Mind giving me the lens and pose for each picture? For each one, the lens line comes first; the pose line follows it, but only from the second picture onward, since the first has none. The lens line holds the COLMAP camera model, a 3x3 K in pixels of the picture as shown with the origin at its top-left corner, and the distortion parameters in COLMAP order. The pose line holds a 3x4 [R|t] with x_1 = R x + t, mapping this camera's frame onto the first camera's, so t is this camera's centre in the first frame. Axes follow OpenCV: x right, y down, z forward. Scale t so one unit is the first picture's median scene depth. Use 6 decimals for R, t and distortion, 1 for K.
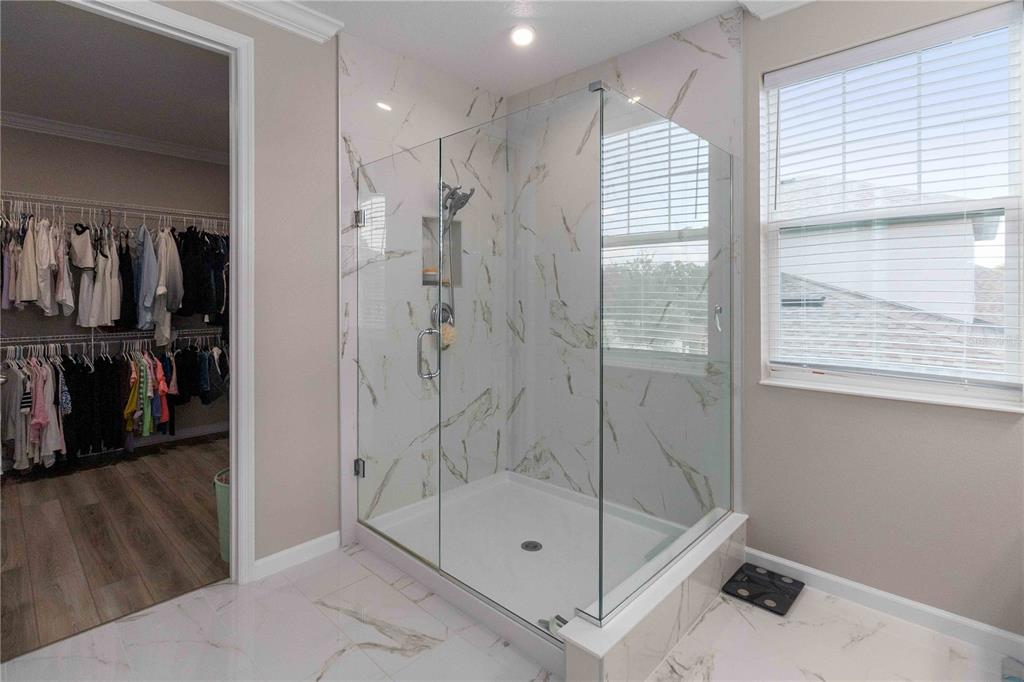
lens RADIAL K [[485.8, 0, 514.1], [0, 485.8, 298.3], [0, 0, 1]] dist [-0.000071, -0.000723]
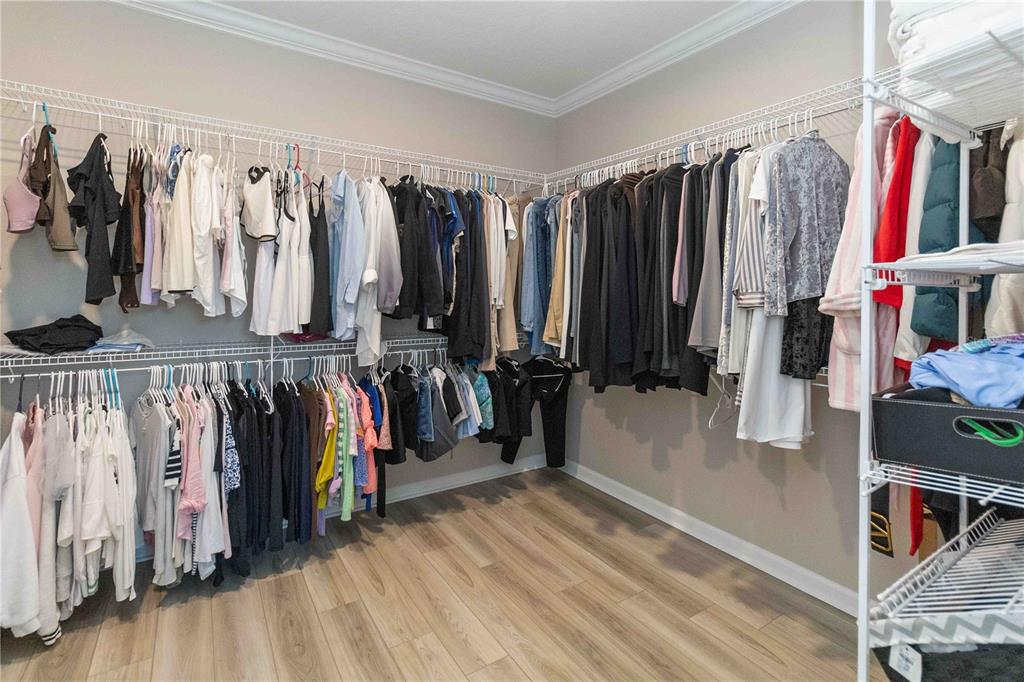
lens RADIAL K [[485.8, 0, 515.0], [0, 485.8, 295.0], [0, 0, 1]] dist [-0.000071, -0.000723]
pose [[0.971746, 0.016073, -0.235482, -0.430761], [-0.015104, 0.999868, 0.005919, 0.000637], [0.235547, -0.002195, 0.971861, 0.481323]]
